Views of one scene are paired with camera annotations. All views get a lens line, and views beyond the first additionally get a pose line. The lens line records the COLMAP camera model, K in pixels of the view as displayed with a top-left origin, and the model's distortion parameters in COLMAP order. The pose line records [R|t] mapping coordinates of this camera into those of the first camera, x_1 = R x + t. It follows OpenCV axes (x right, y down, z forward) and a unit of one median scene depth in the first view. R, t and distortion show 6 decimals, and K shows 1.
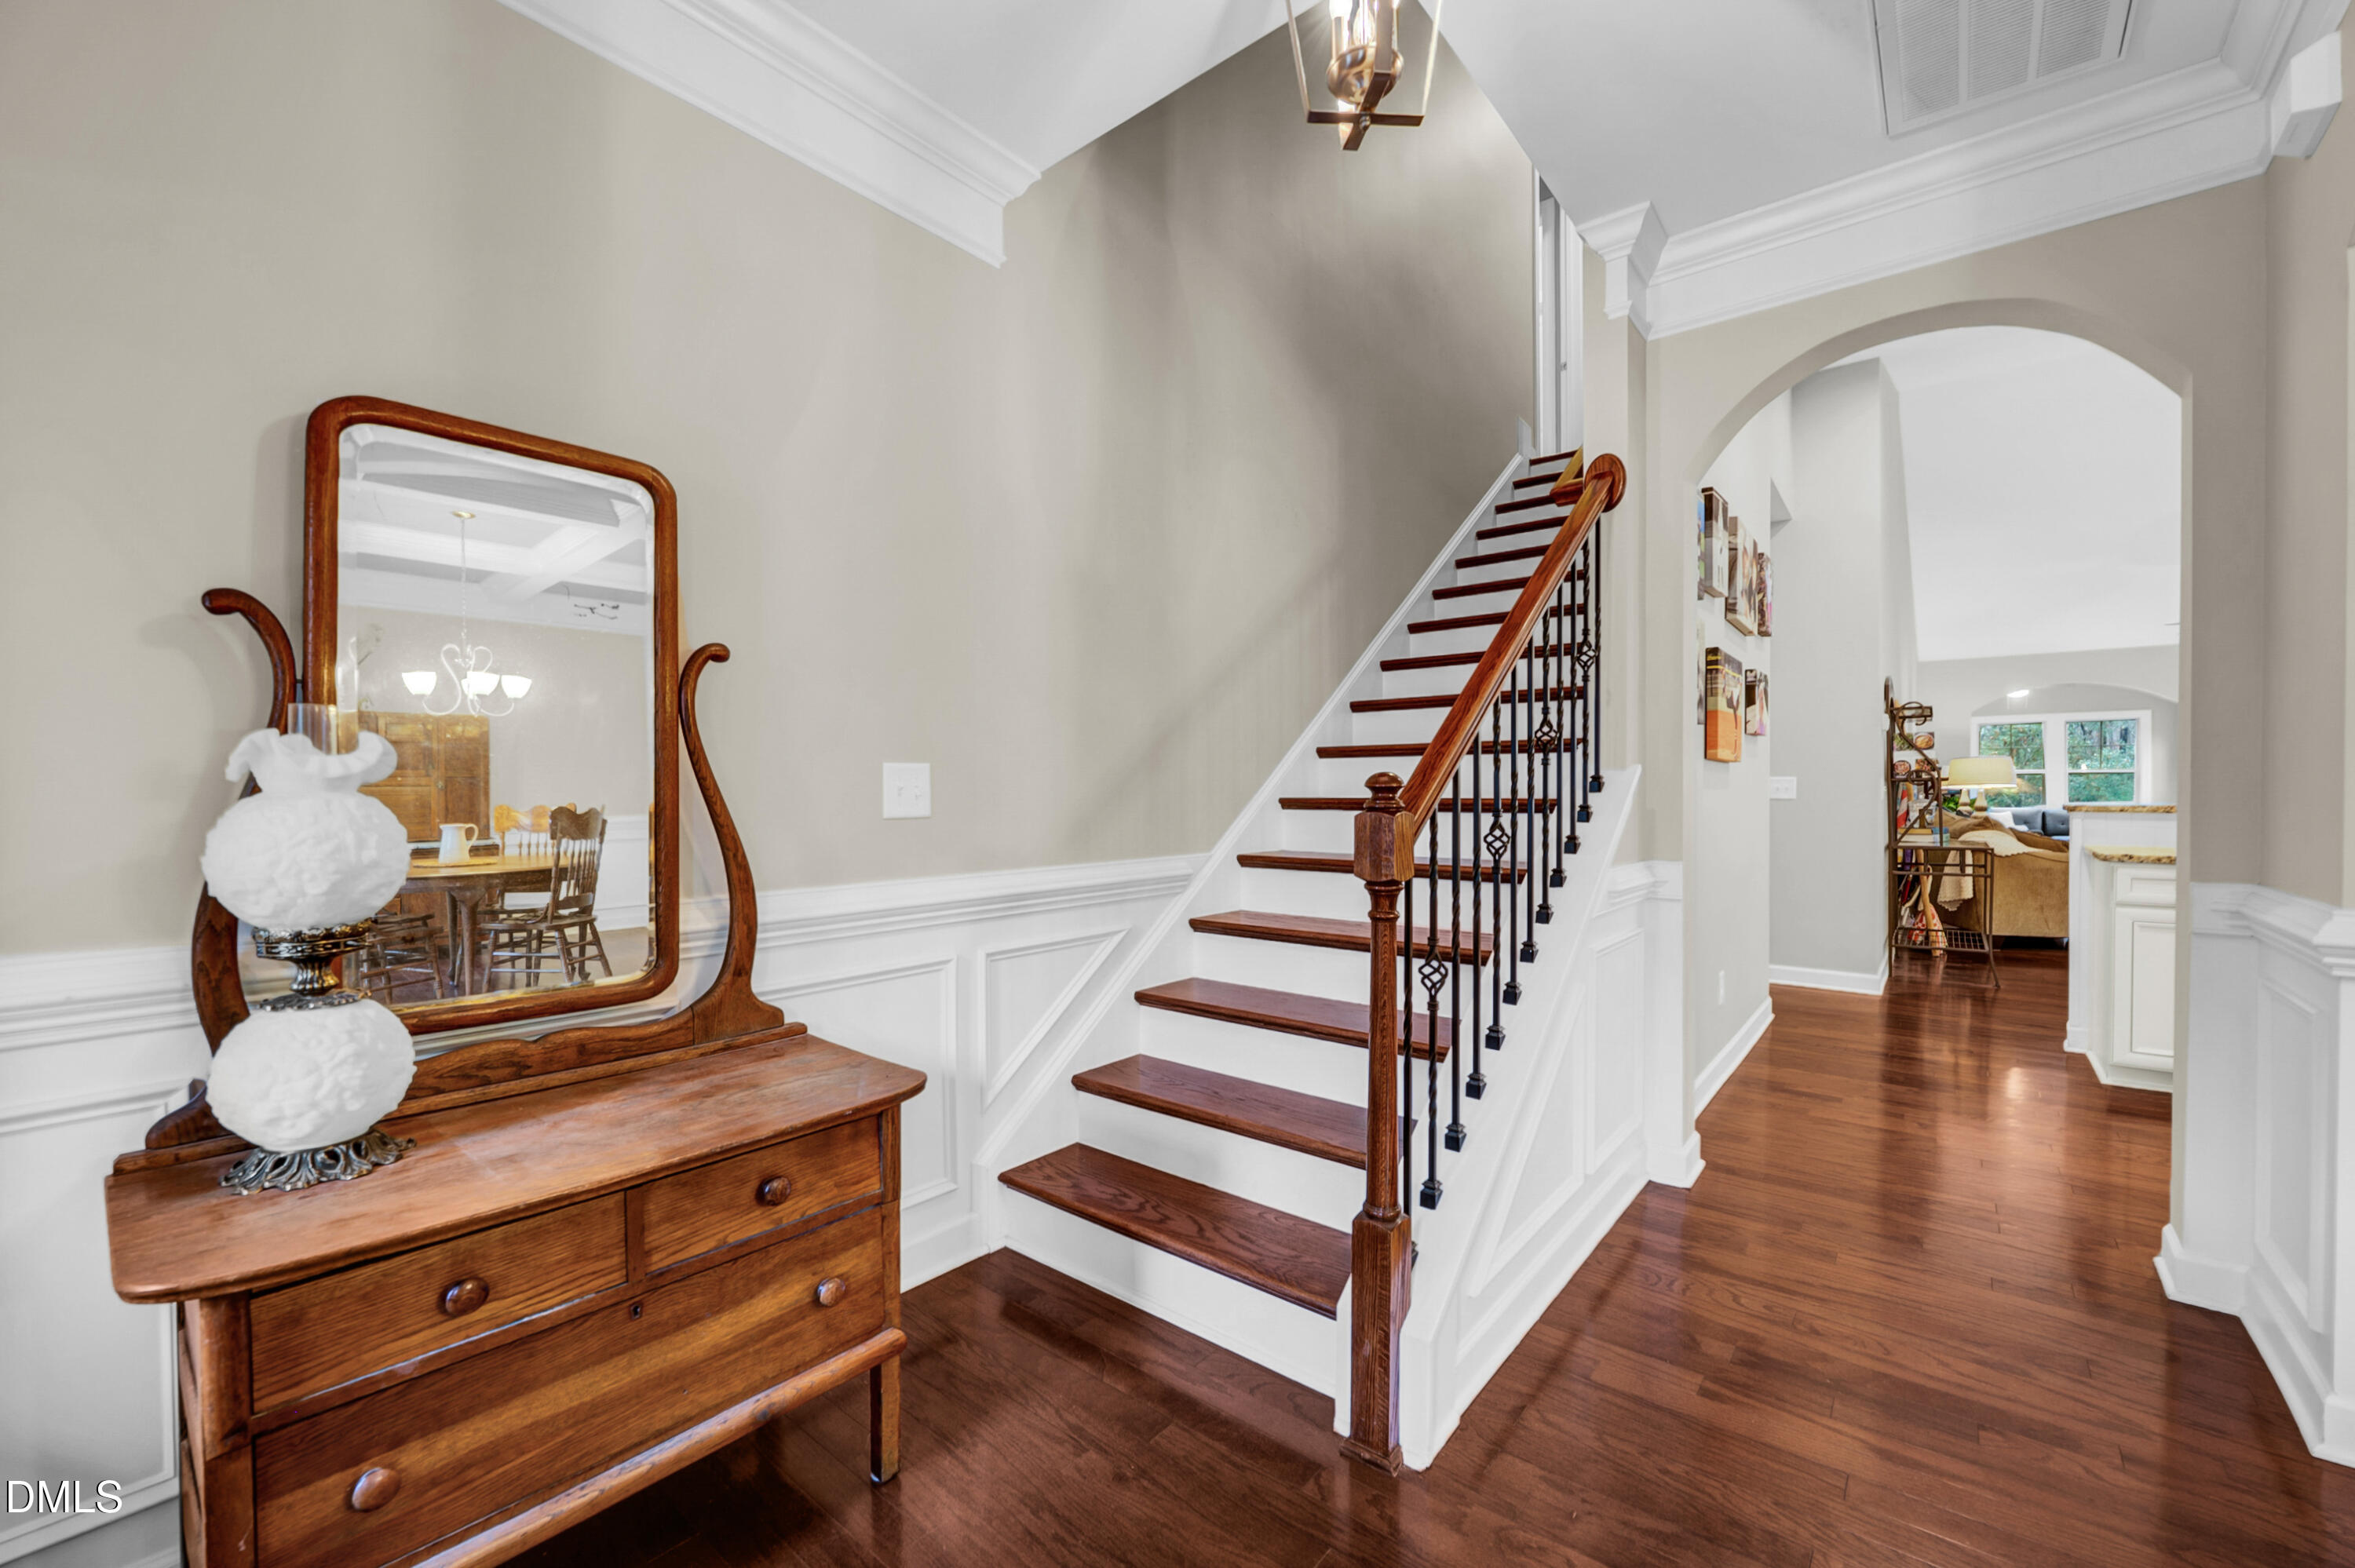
lens RADIAL K [[938.8, 0, 1179.7], [0, 938.8, 793.1], [0, 0, 1]] dist [-0.001278, -0.000045]
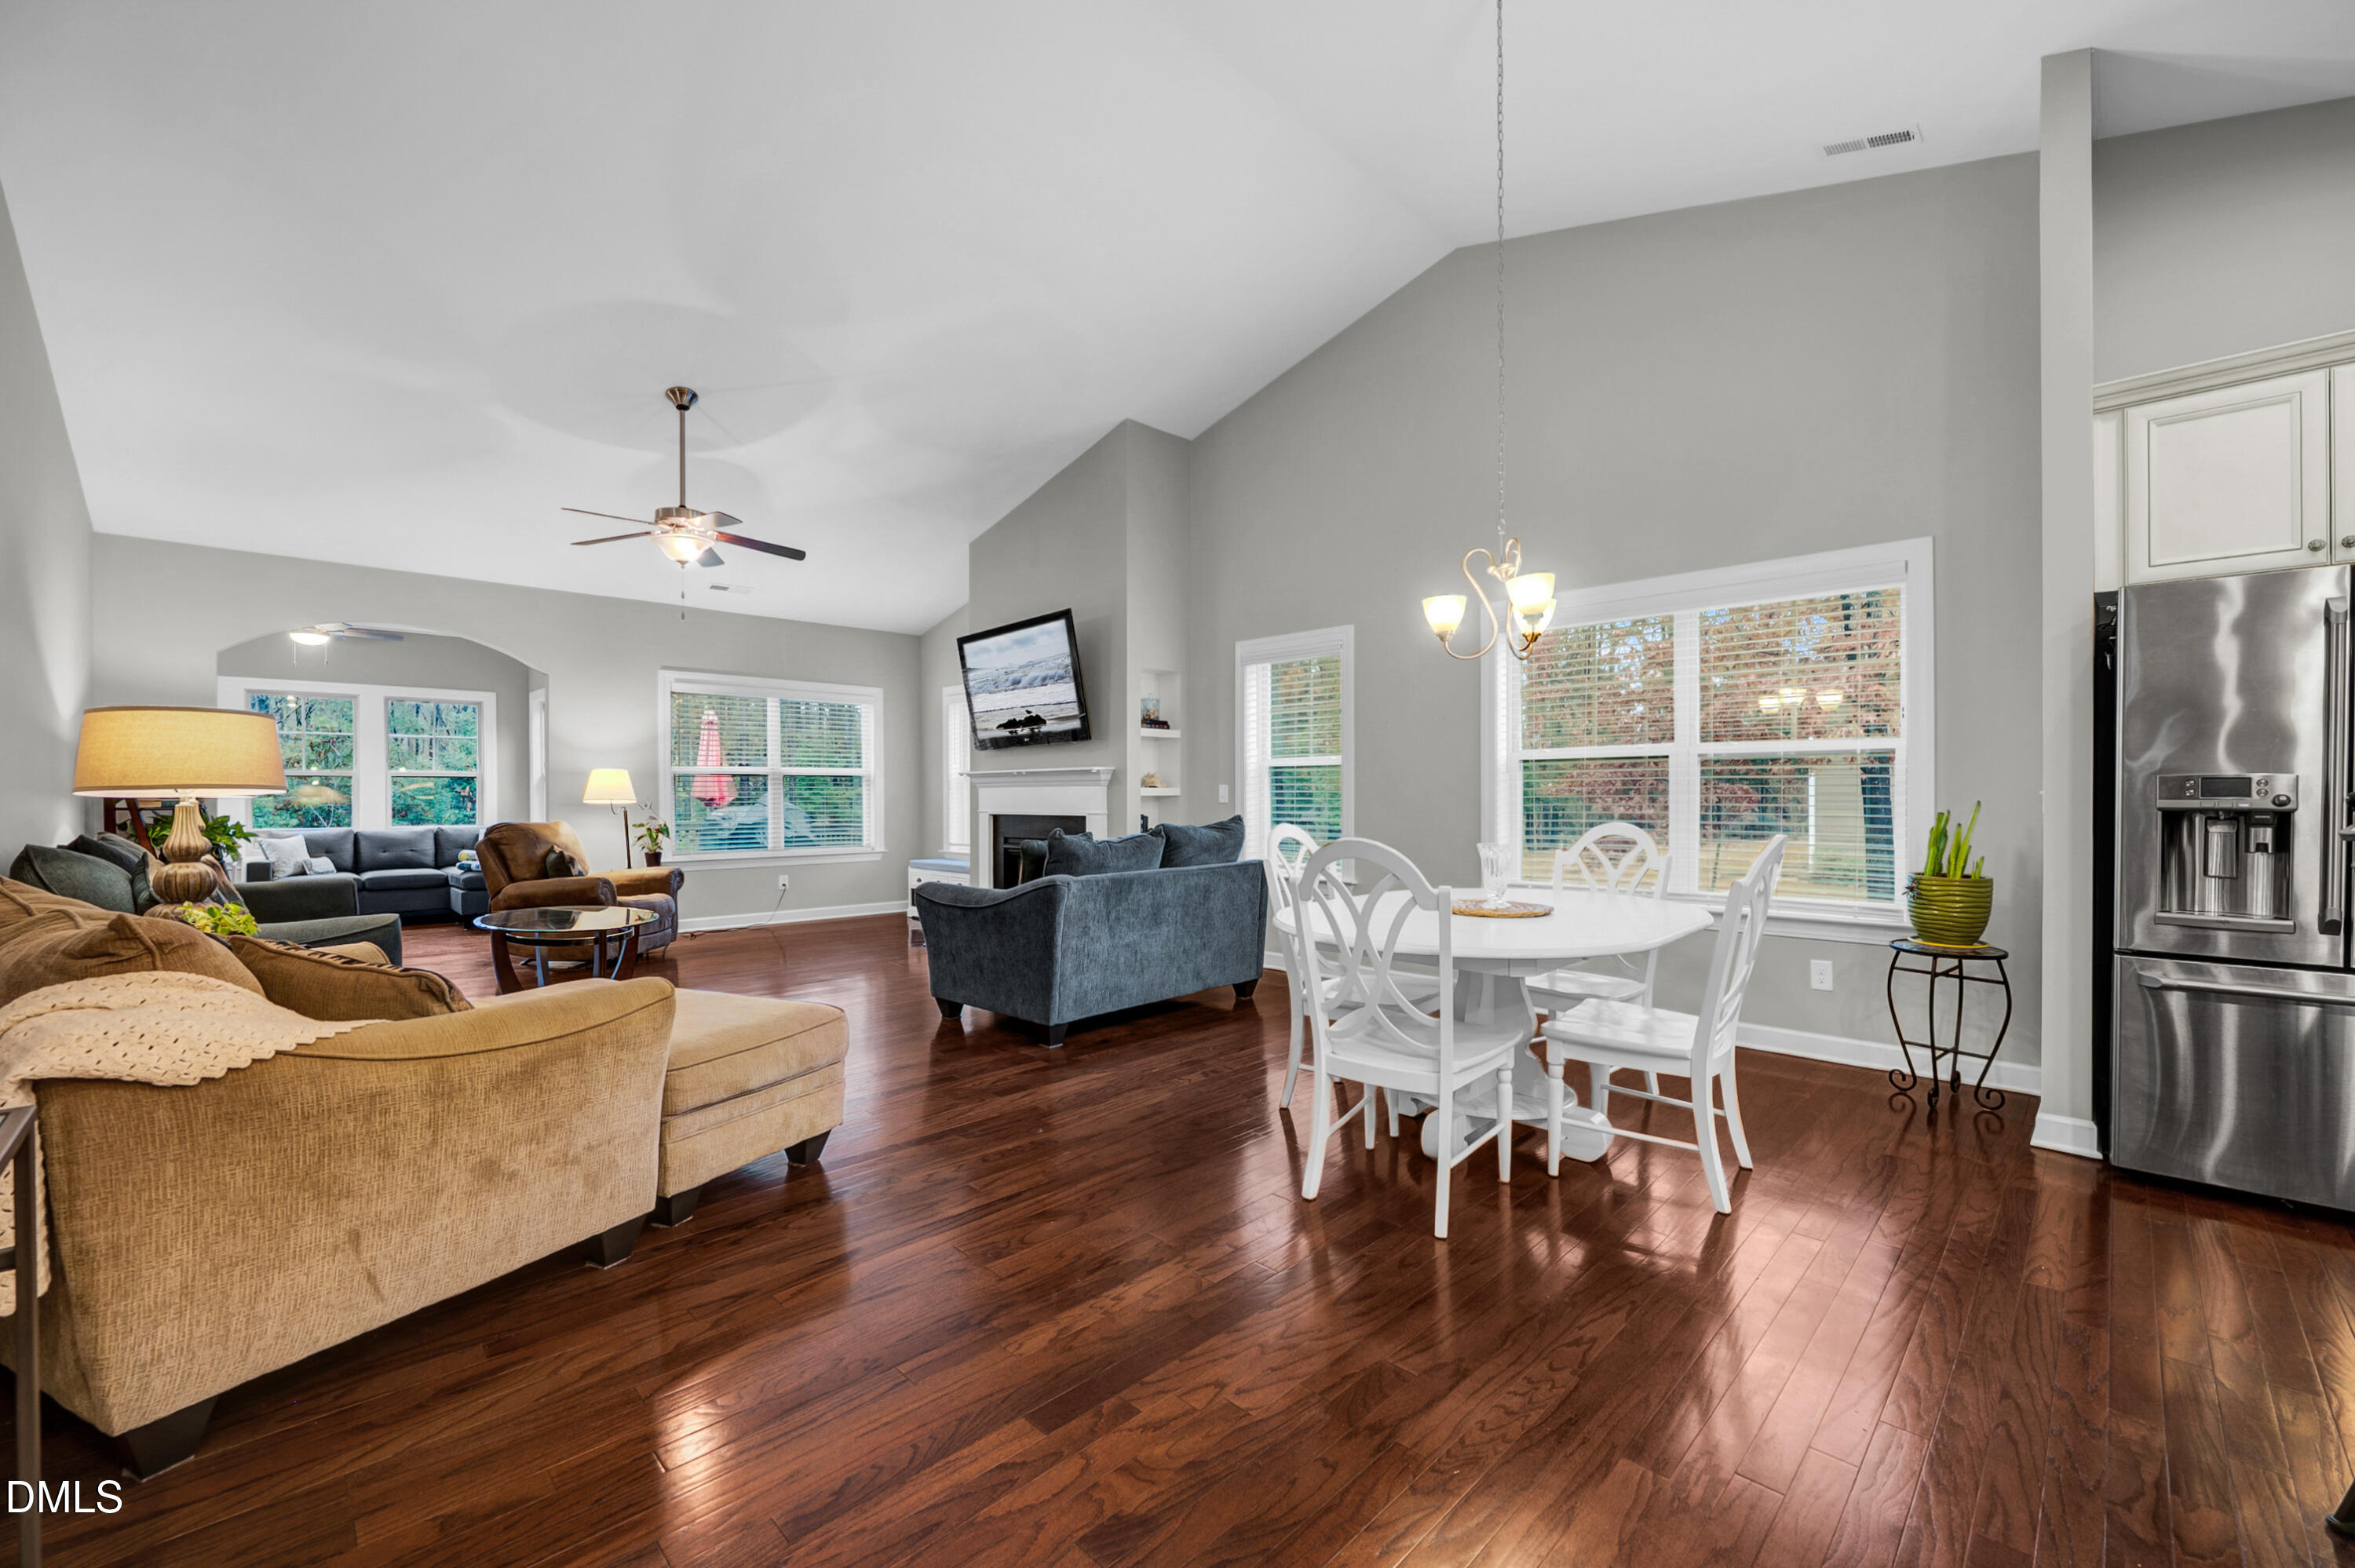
lens RADIAL K [[938.8, 0, 1182.9], [0, 938.8, 795.2], [0, 0, 1]] dist [-0.001278, -0.000045]
pose [[0.102803, -0.003363, 0.994696, 0.372954], [0.011132, 0.999936, 0.002230, -0.003713], [-0.994639, 0.010843, 0.102834, 0.404964]]
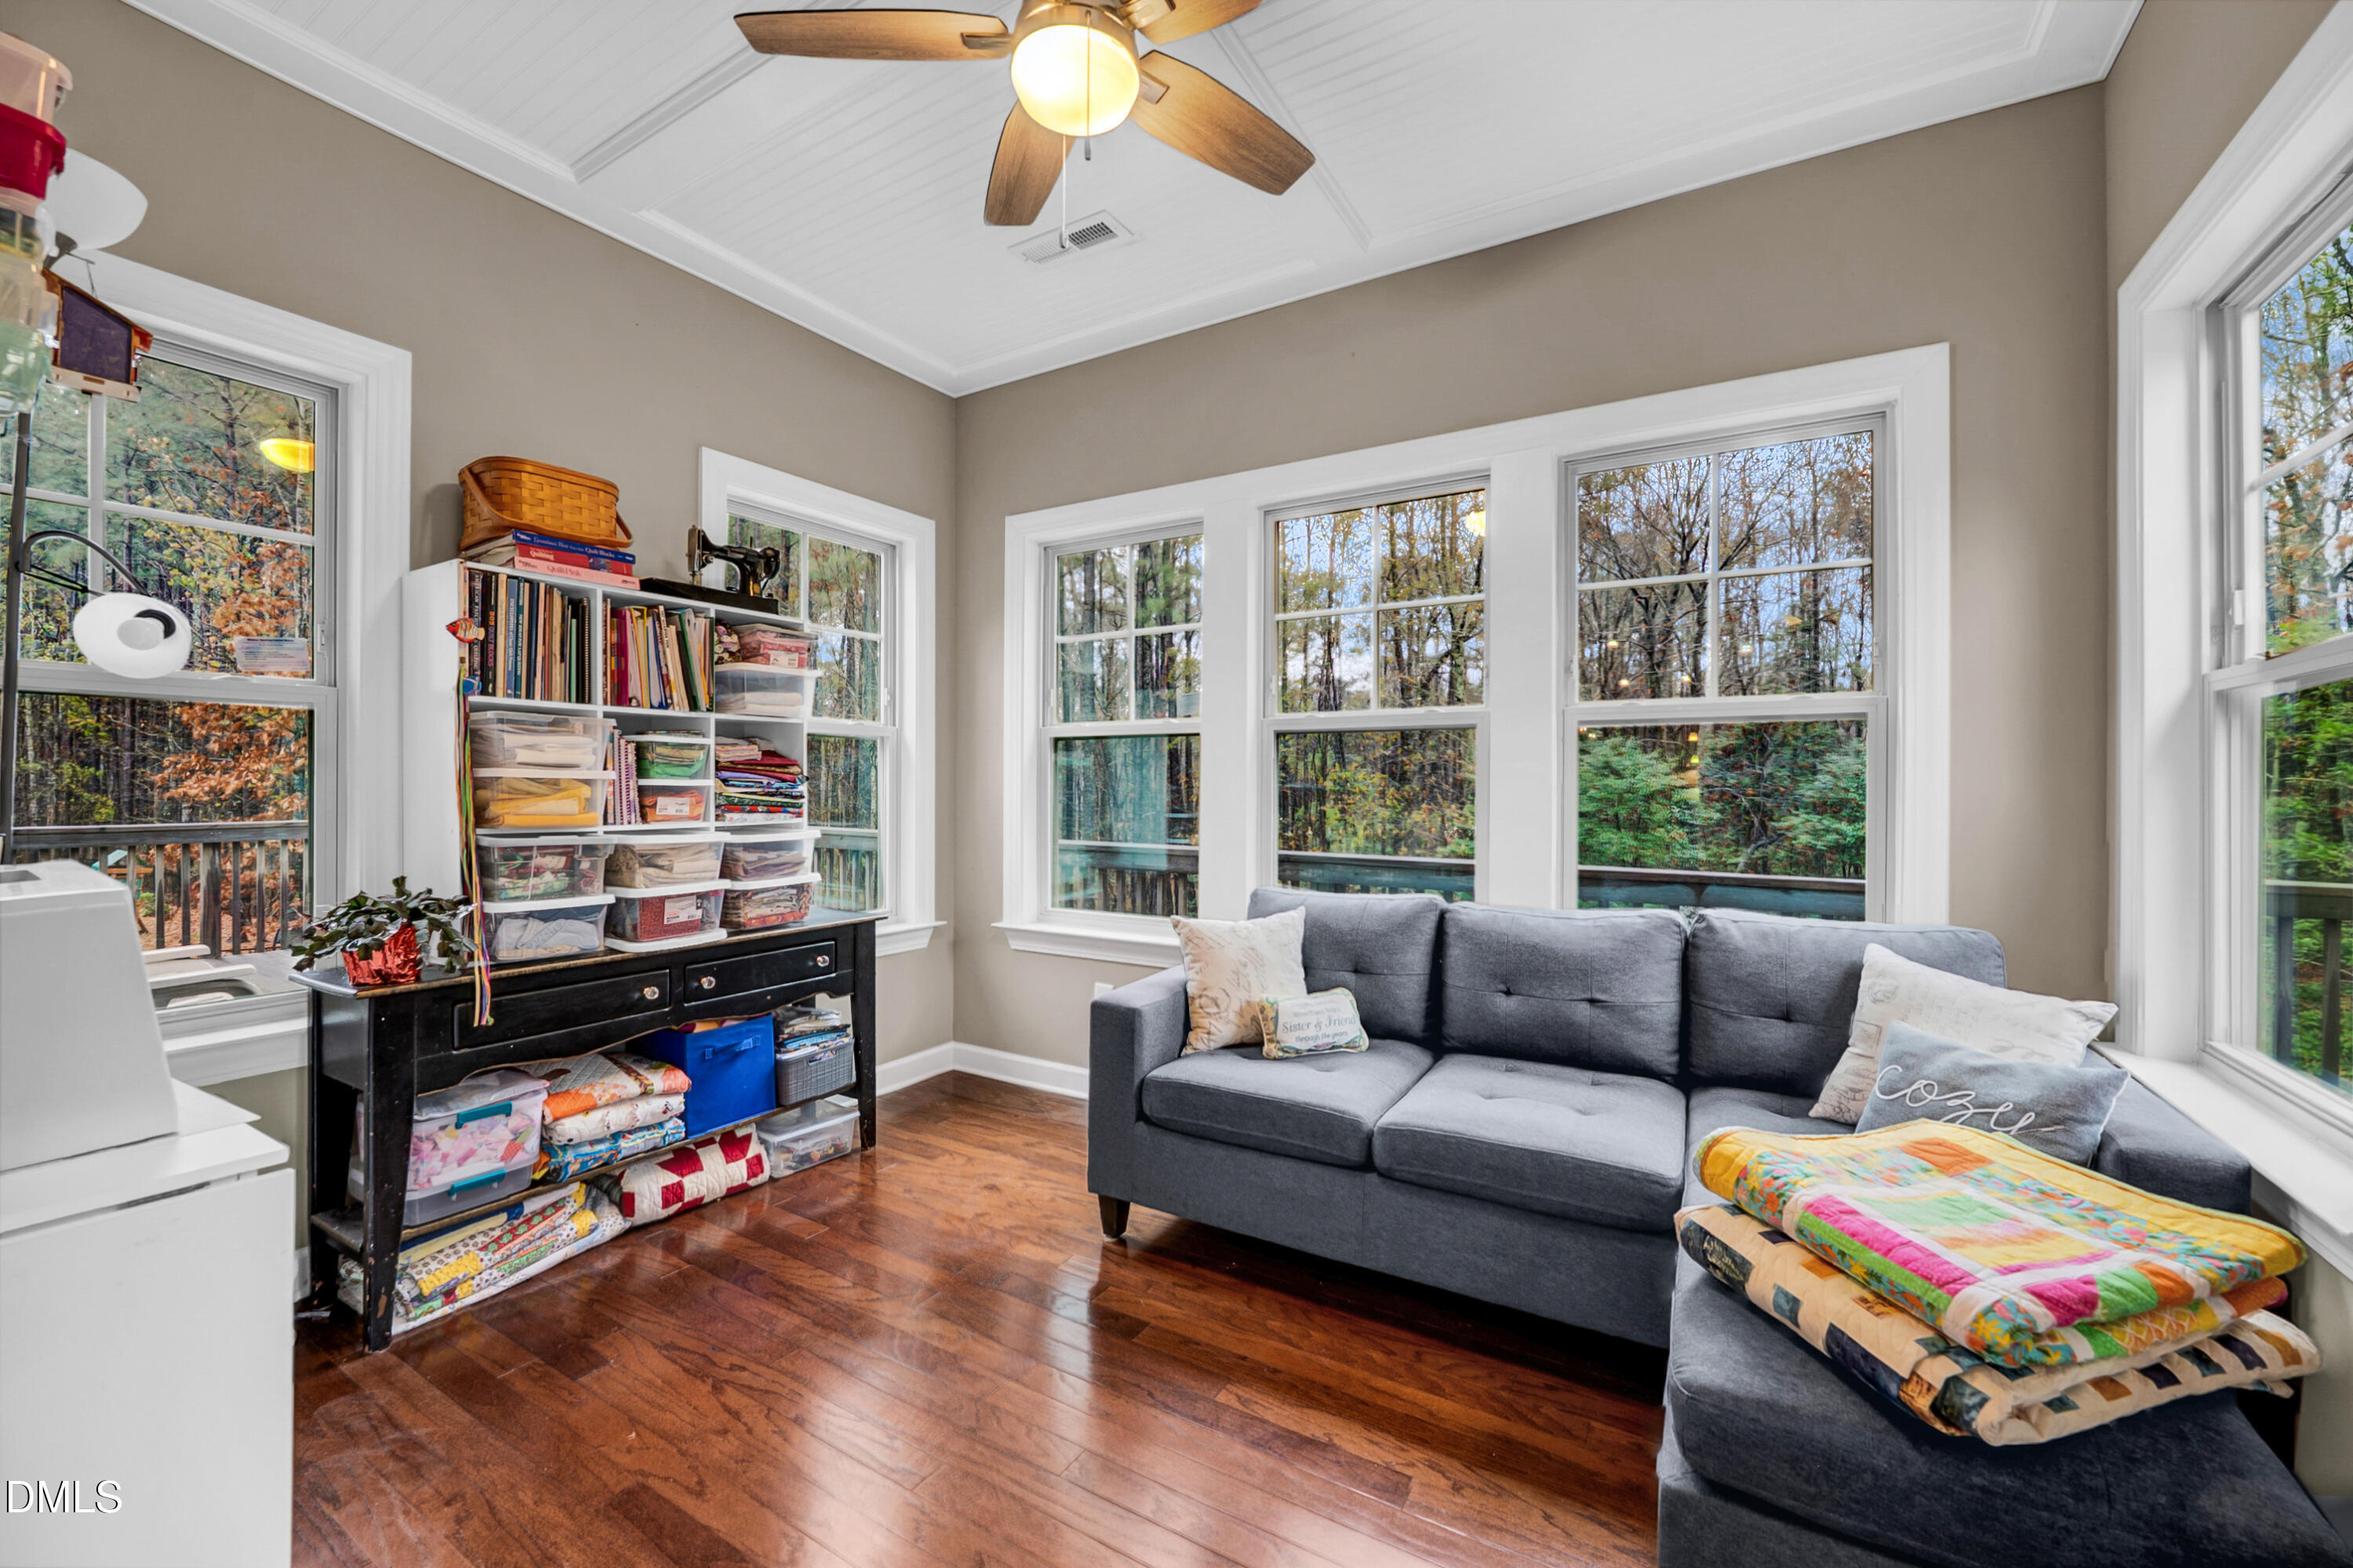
lens RADIAL K [[938.2, 0, 1175.6], [0, 938.2, 784.5], [0, 0, 1]] dist [-0.001278, -0.000045]
pose [[0.989414, 0.000631, 0.145118, 0.856232], [0.000169, 0.999985, -0.005500, -0.007778], [-0.145119, 0.005466, 0.989399, 0.839843]]
